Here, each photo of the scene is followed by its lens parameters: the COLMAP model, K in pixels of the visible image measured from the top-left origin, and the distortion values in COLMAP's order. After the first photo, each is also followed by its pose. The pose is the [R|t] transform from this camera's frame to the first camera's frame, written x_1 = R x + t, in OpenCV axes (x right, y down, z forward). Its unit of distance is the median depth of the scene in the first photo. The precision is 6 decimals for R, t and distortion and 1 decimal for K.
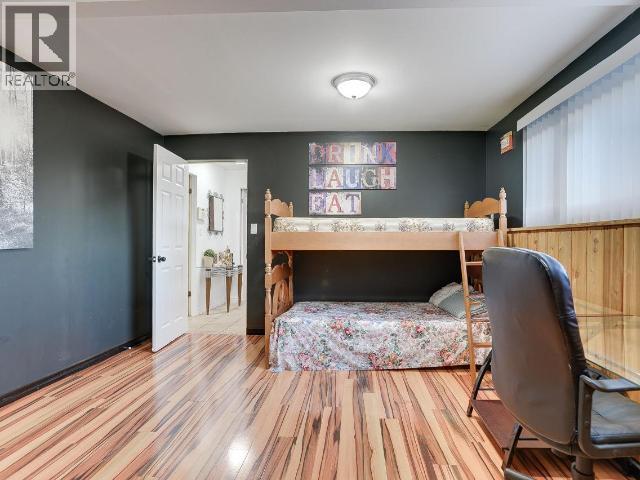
lens RADIAL K [[377.7, 0, 323.1], [0, 377.7, 238.2], [0, 0, 1]] dist [-0.050679, 0.004389]
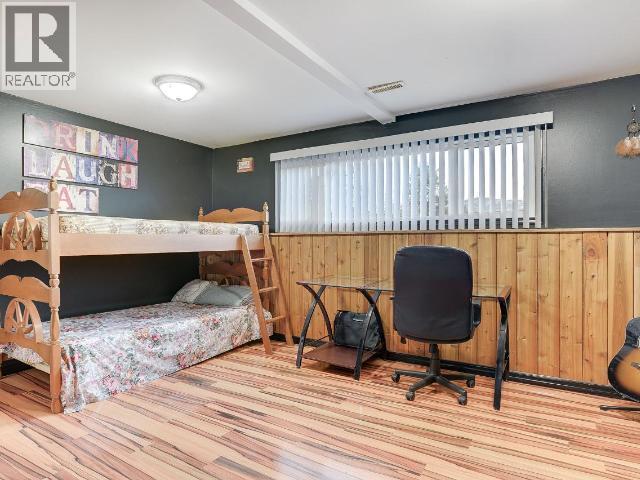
lens RADIAL K [[377.7, 0, 323.1], [0, 377.7, 241.8], [0, 0, 1]] dist [-0.050679, 0.004389]
pose [[0.460642, -0.005571, 0.887569, -0.564680], [0.001160, 0.999983, 0.005675, -0.001831], [-0.887585, -0.001584, 0.460641, 0.184182]]
